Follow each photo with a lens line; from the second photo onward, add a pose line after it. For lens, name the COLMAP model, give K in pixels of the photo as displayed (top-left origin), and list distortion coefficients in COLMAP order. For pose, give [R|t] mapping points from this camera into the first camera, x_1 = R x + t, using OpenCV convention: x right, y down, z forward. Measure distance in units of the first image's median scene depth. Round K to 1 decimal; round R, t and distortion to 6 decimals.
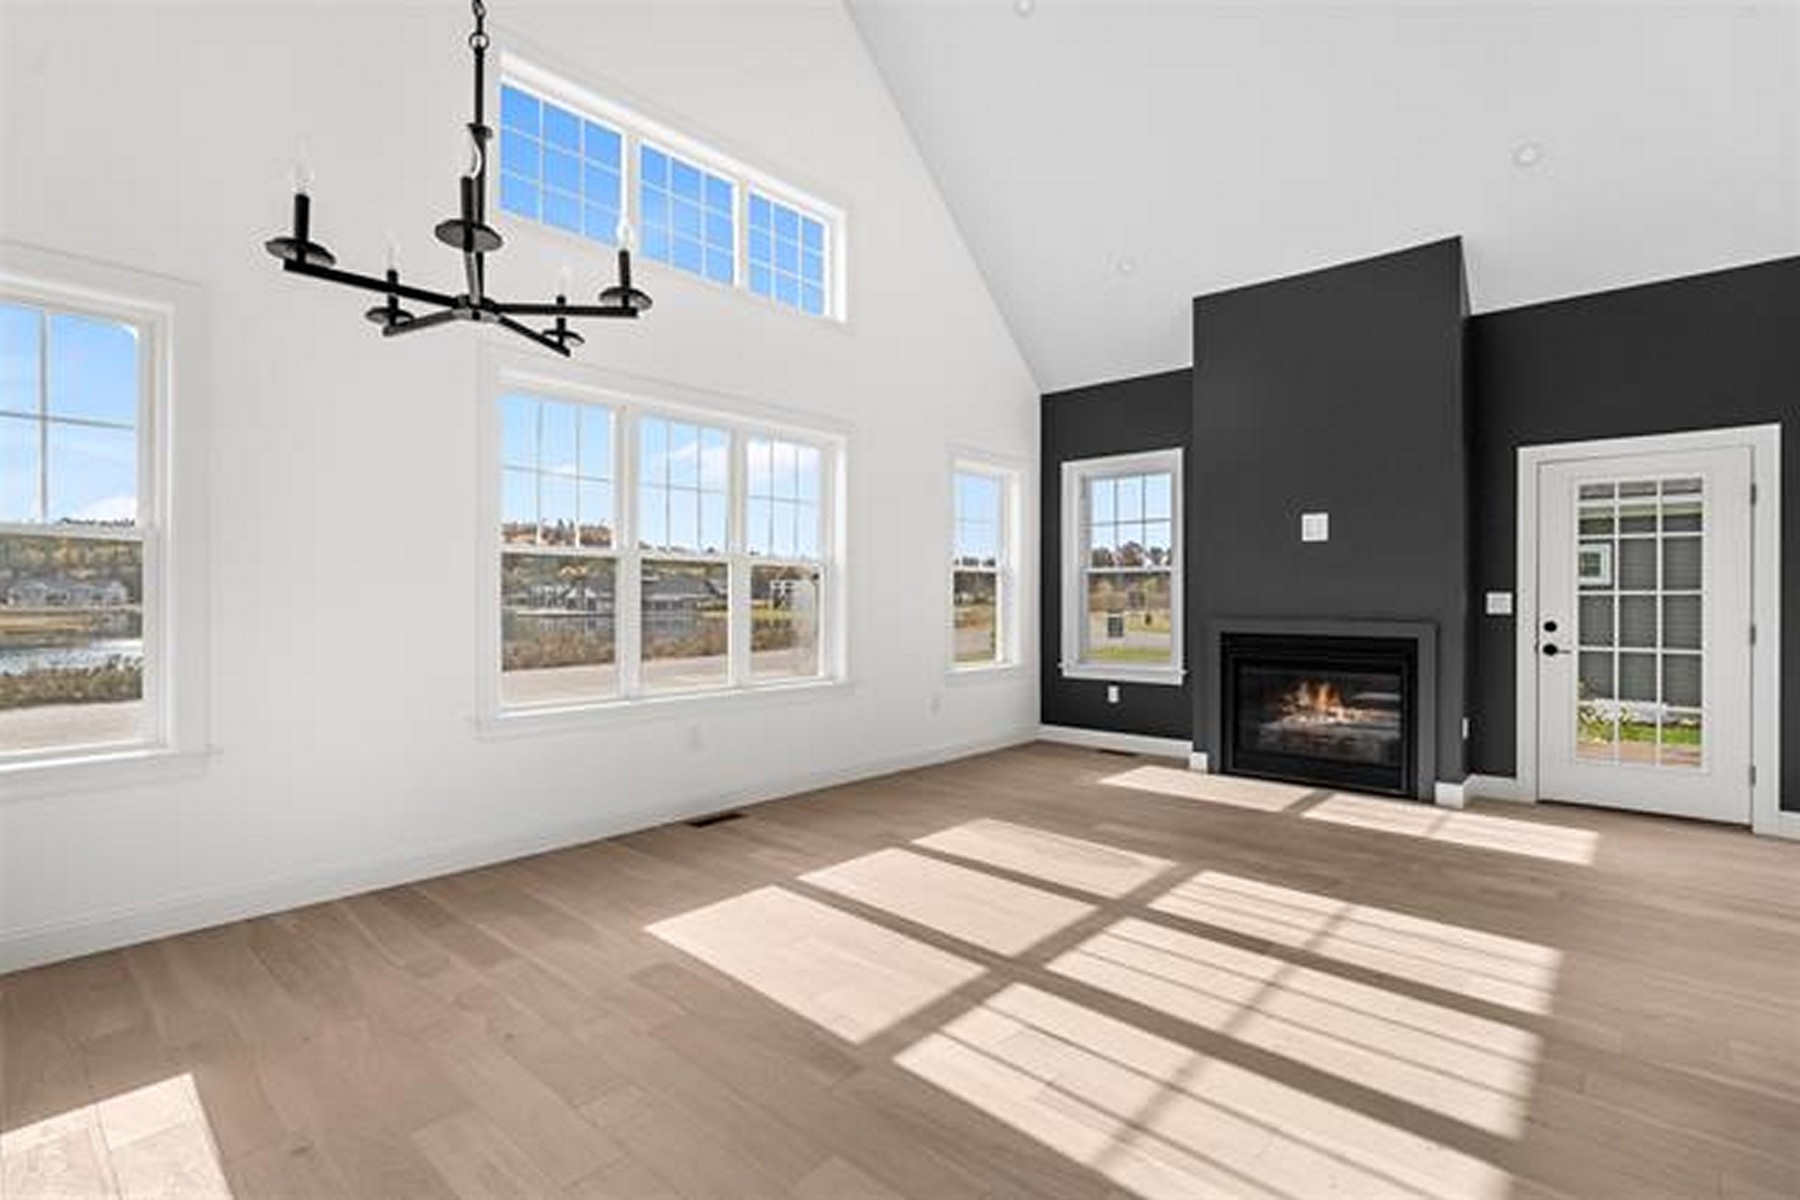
lens RADIAL K [[847.5, 0, 910.7], [0, 847.5, 604.4], [0, 0, 1]] dist [-0.008747, 0.001896]
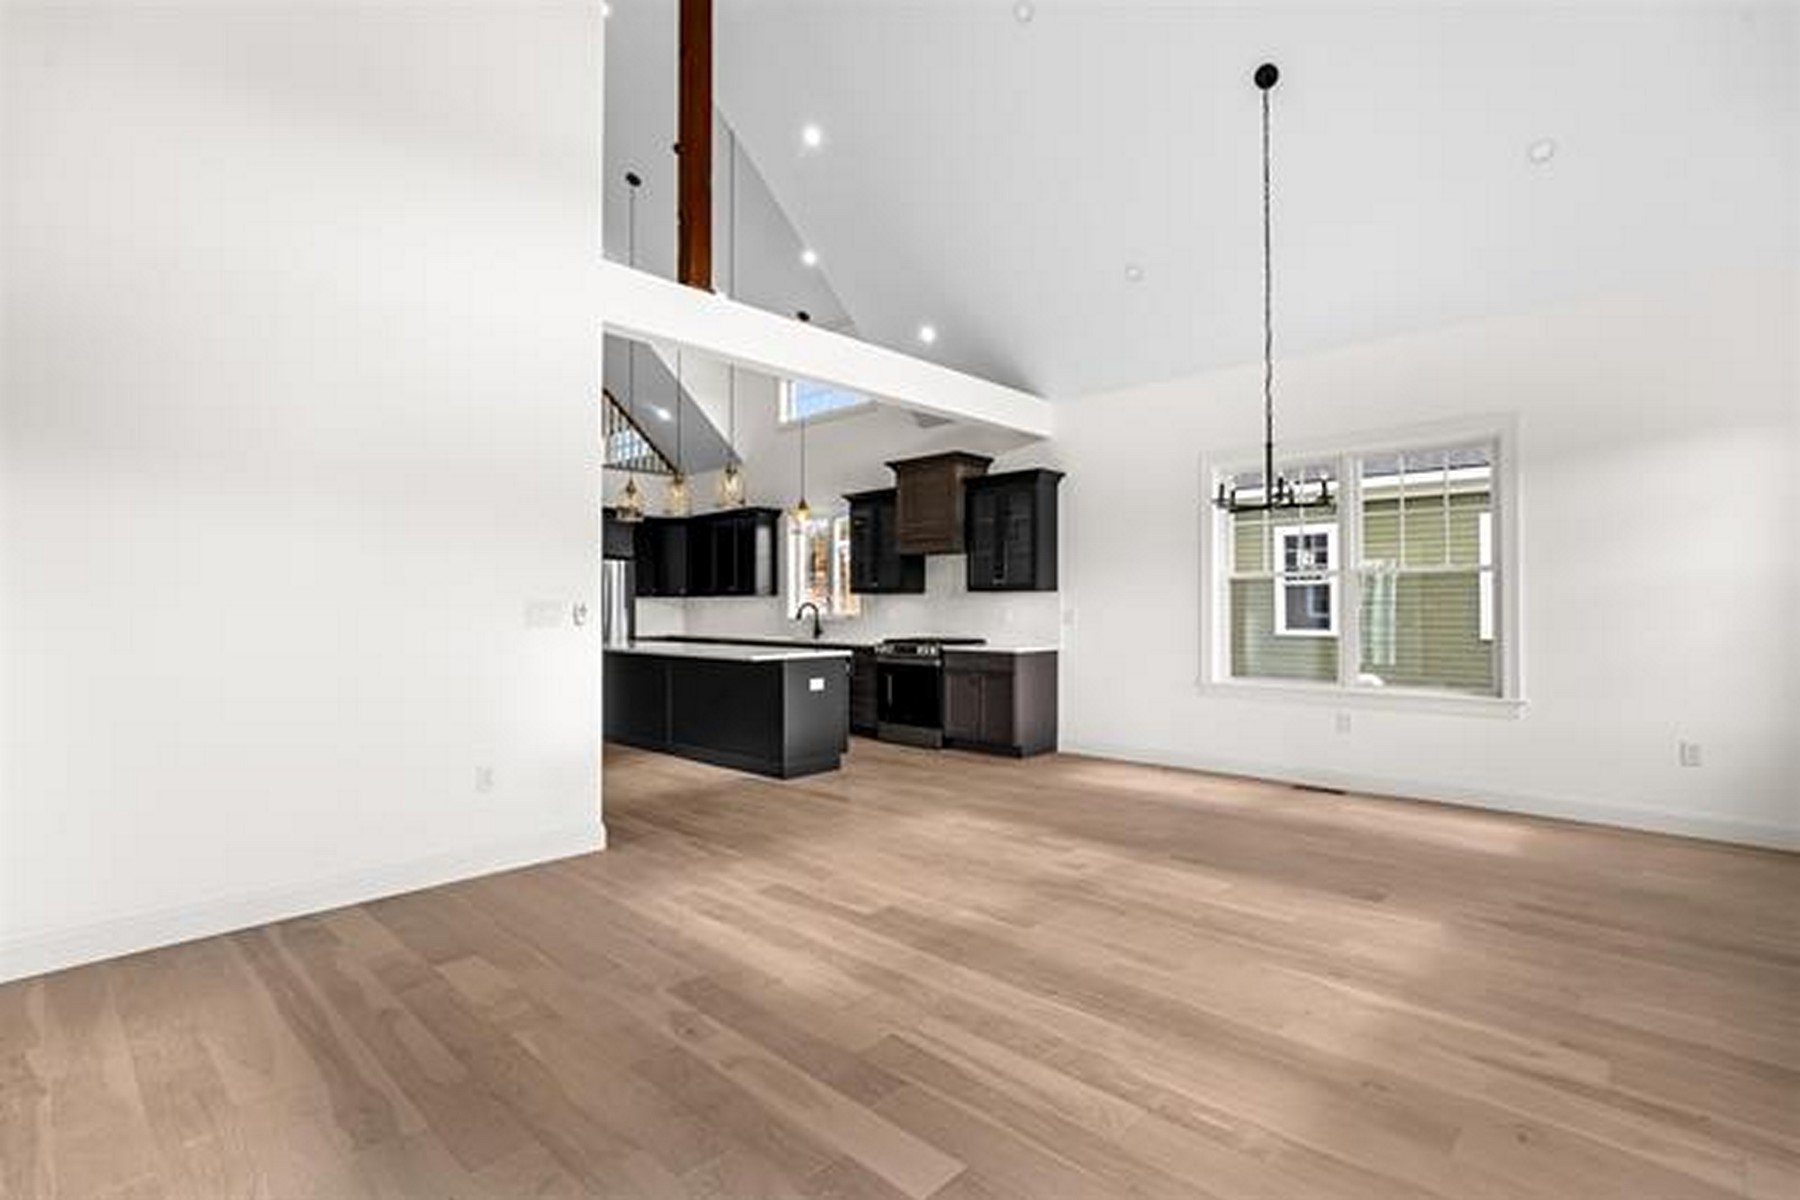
lens RADIAL K [[847.5, 0, 903.6], [0, 847.5, 601.2], [0, 0, 1]] dist [-0.008747, 0.001896]
pose [[-0.999550, 0.007216, 0.029126, 0.204267], [0.007566, 0.999900, 0.011937, -0.016539], [-0.029037, 0.012152, -0.999504, 1.265824]]
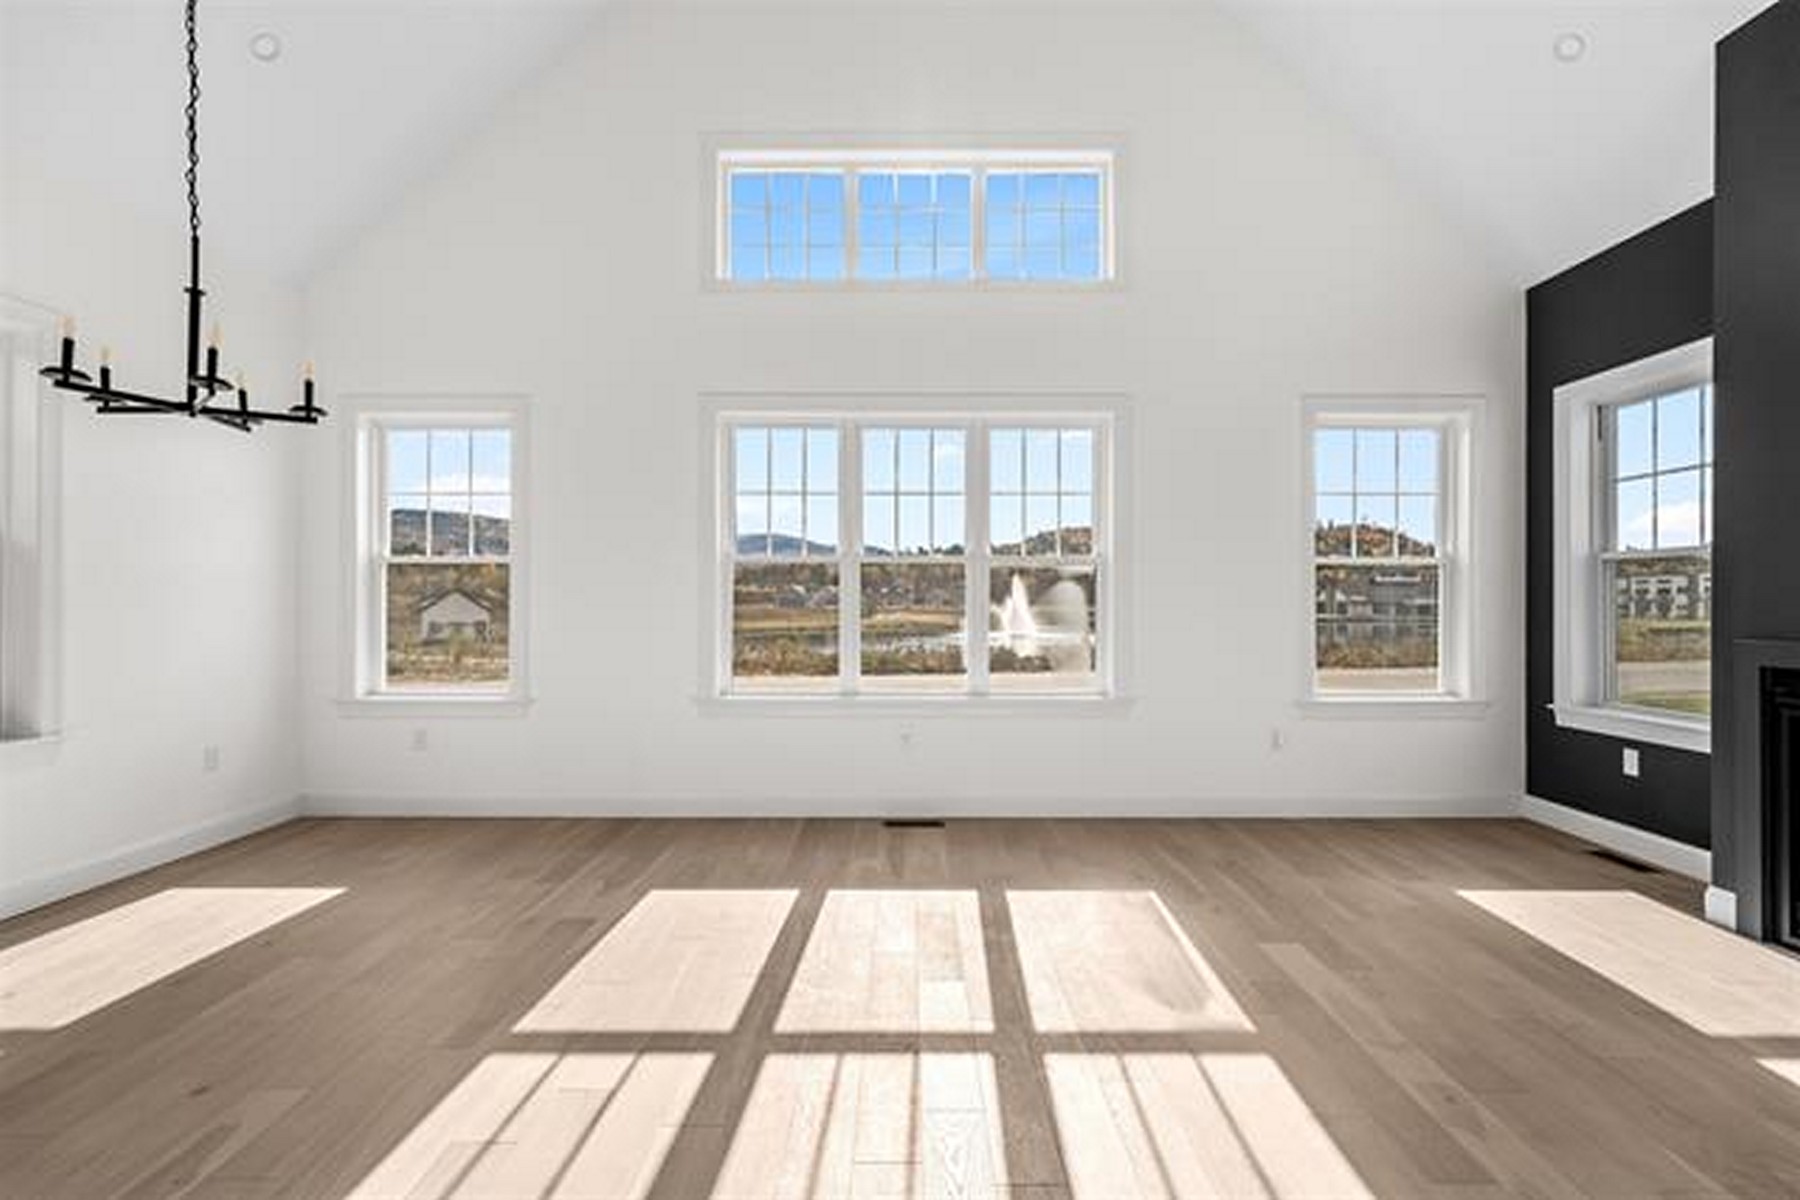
lens RADIAL K [[847.5, 0, 903.0], [0, 847.5, 598.2], [0, 0, 1]] dist [-0.008747, 0.001896]
pose [[0.660598, -0.002127, -0.750737, 0.476082], [-0.005777, 0.999952, -0.007917, -0.002315], [0.750718, 0.009566, 0.660554, 0.309405]]
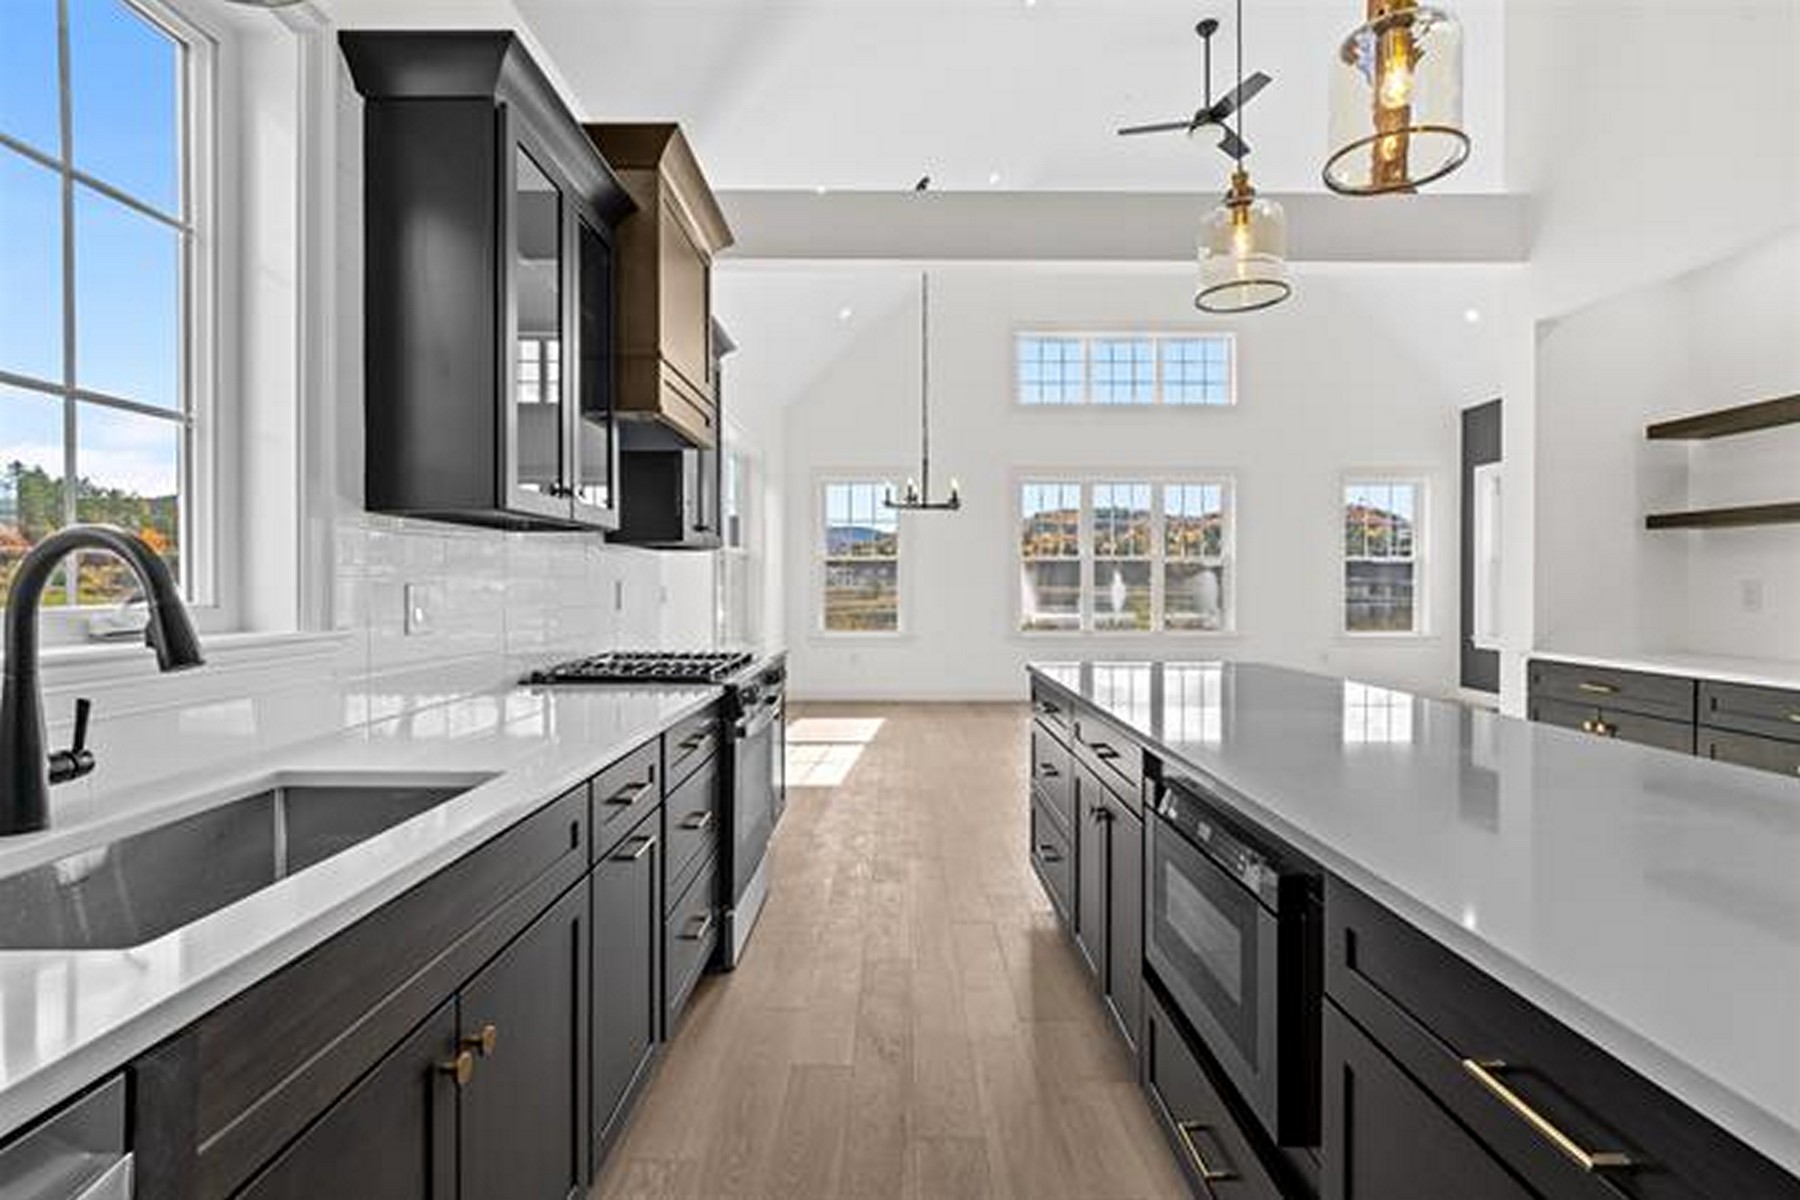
lens RADIAL K [[847.5, 0, 915.5], [0, 847.5, 587.1], [0, 0, 1]] dist [-0.008747, 0.001896]
pose [[0.672136, 0.003891, -0.740417, 0.758699], [-0.005154, 0.999987, 0.000576, 0.006081], [0.740410, 0.003429, 0.672147, -0.537408]]
